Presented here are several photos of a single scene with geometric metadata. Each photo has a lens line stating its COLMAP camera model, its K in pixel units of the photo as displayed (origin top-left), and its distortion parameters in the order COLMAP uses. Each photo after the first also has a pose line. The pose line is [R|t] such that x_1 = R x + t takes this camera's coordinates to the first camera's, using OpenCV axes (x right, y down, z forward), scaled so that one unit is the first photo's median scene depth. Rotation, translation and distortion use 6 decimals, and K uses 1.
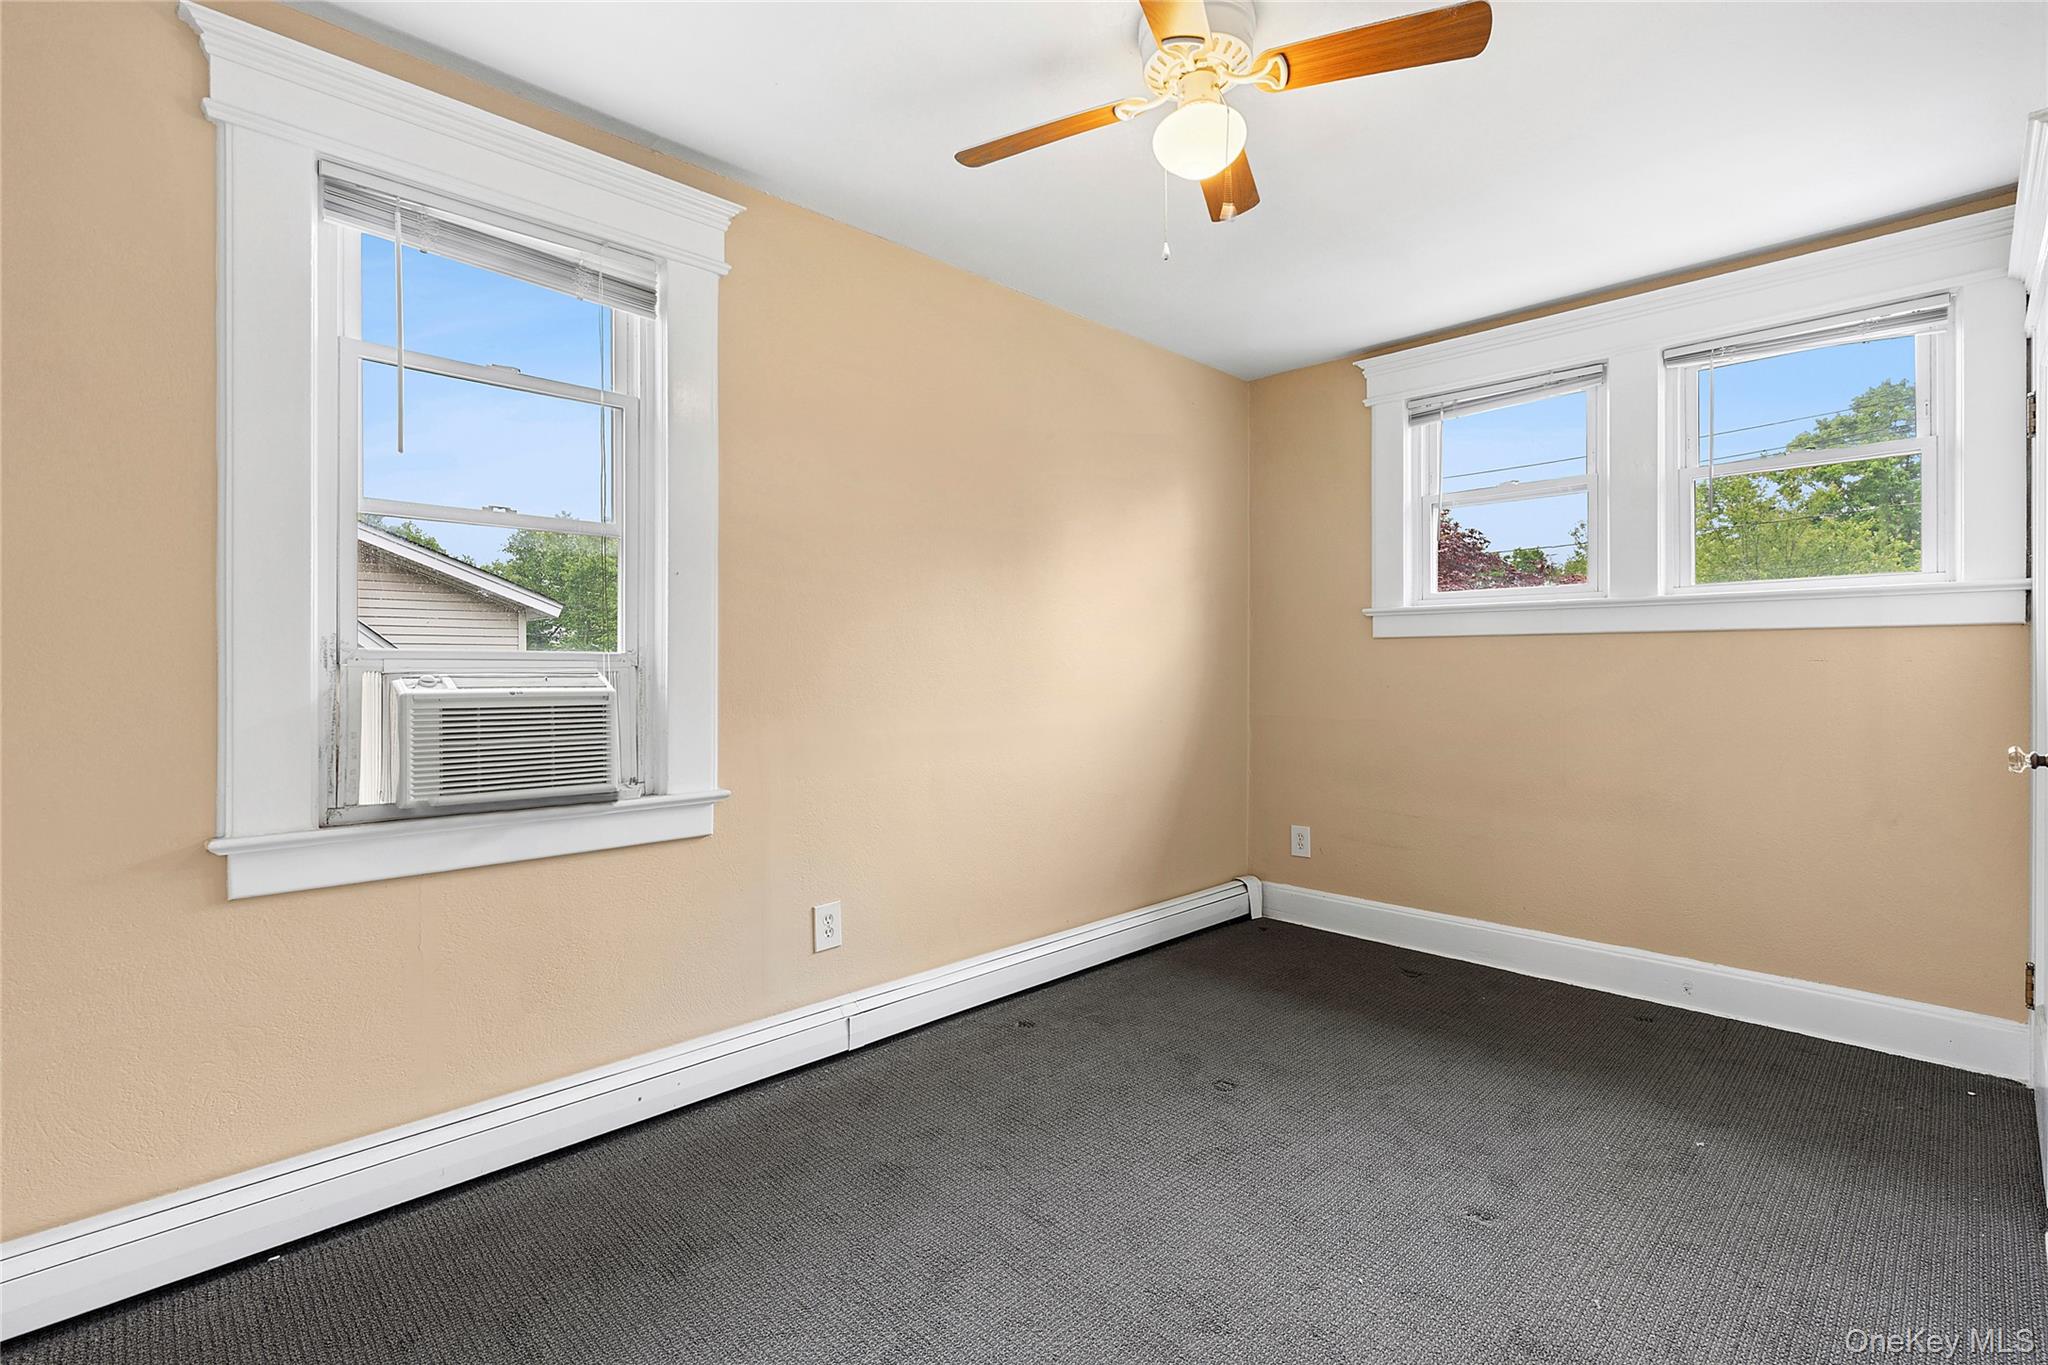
lens RADIAL K [[925.3, 0, 1016.3], [0, 925.3, 675.4], [0, 0, 1]] dist [0.014675, 0.001643]
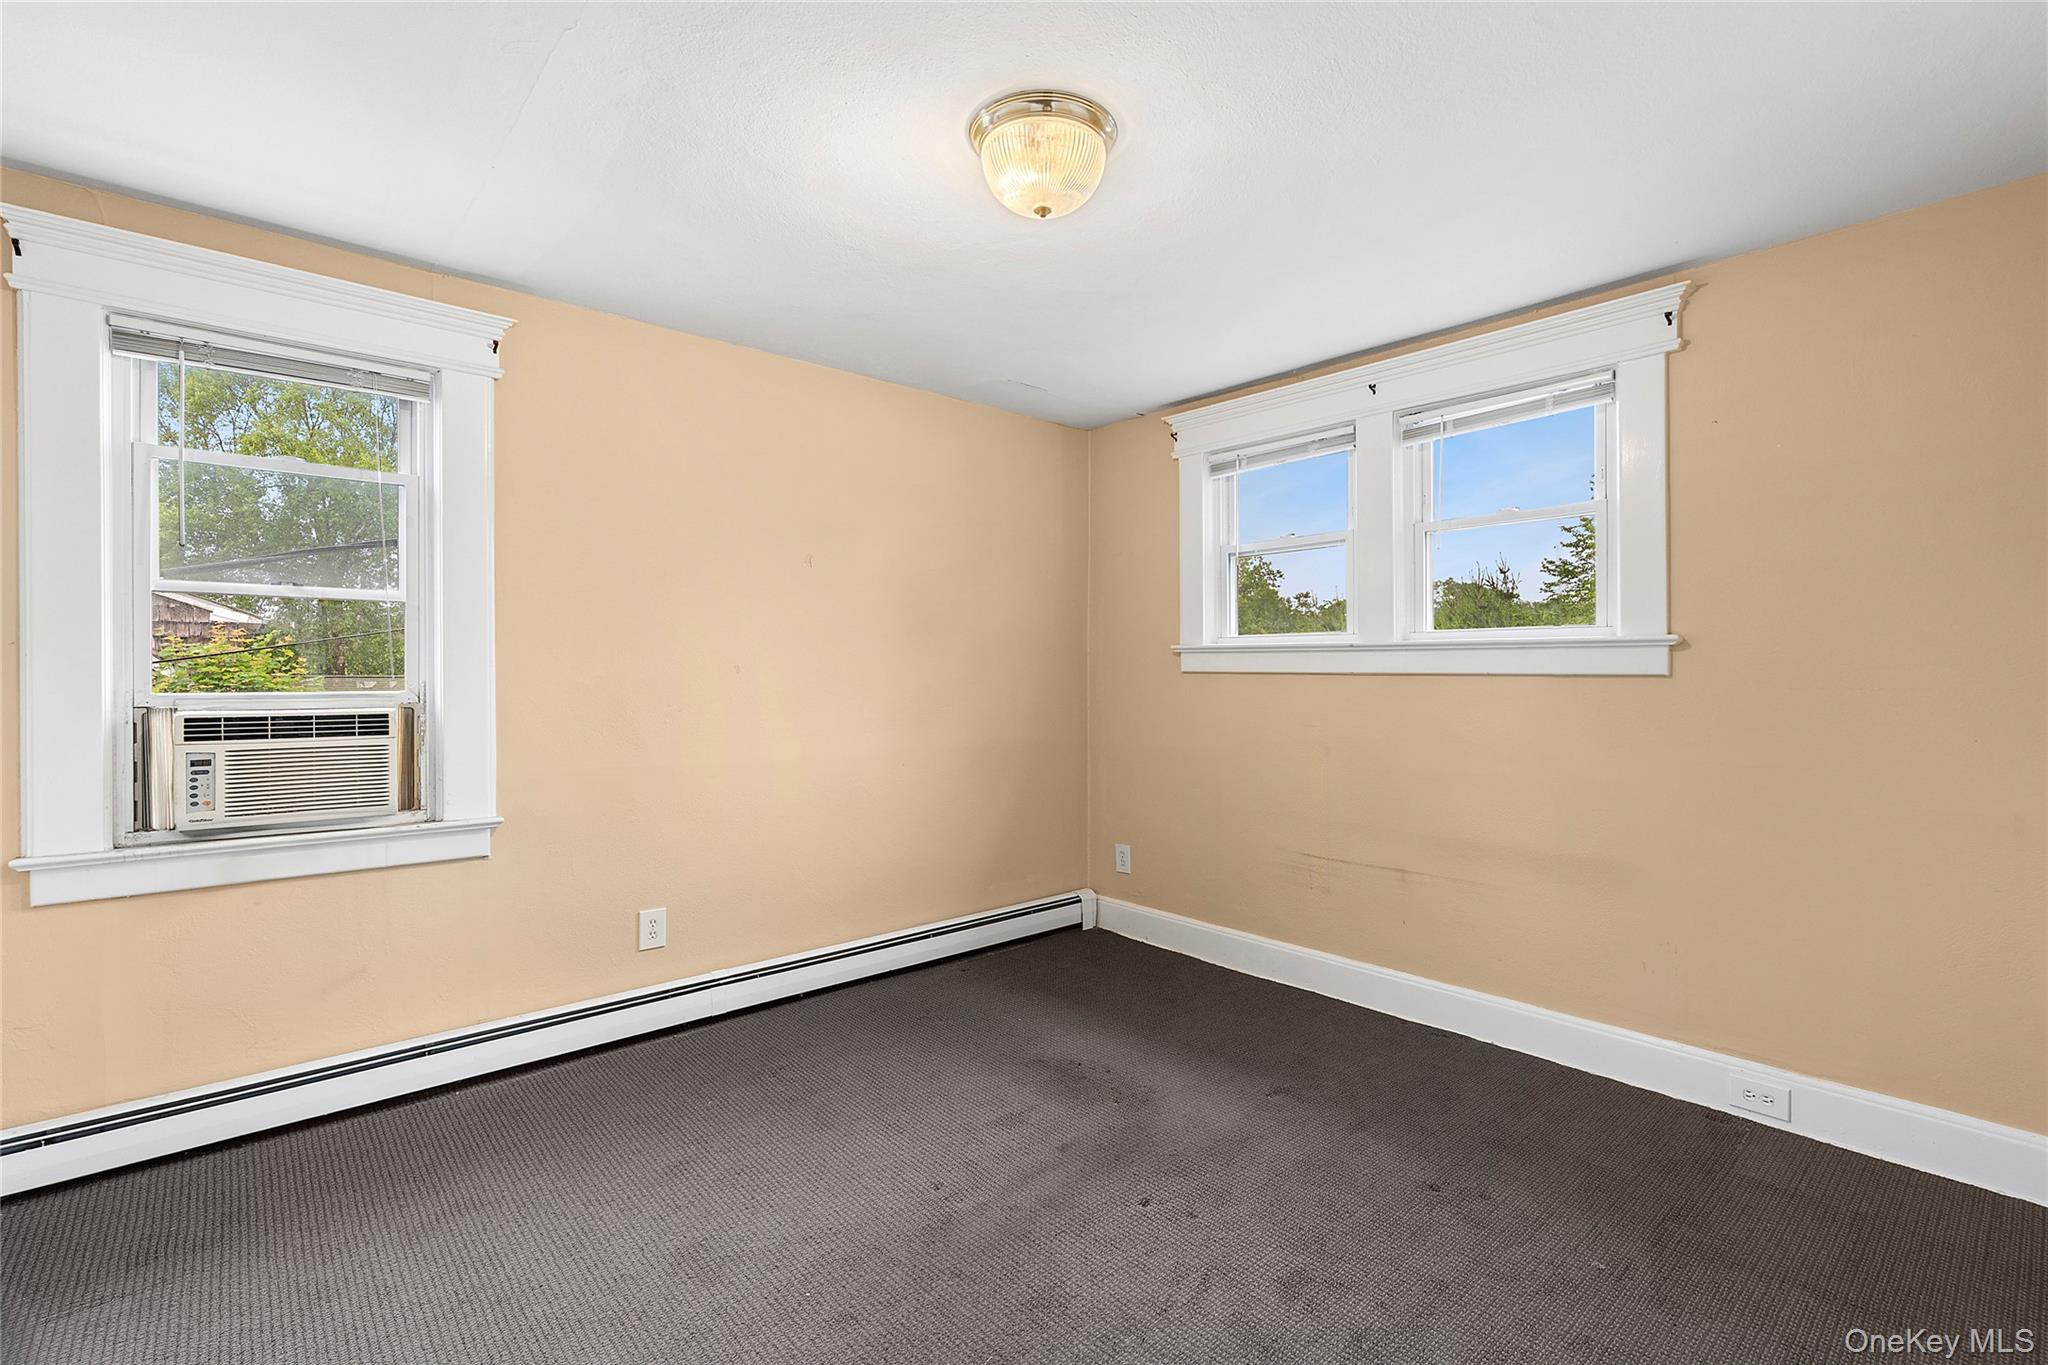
lens RADIAL K [[925.3, 0, 1028.2], [0, 925.3, 683.1], [0, 0, 1]] dist [0.014675, 0.001643]
pose [[0.998136, 0.005142, -0.060810, 0.323160], [-0.004481, 0.999929, 0.011008, -0.045752], [0.060862, -0.010715, 0.998089, -0.104247]]
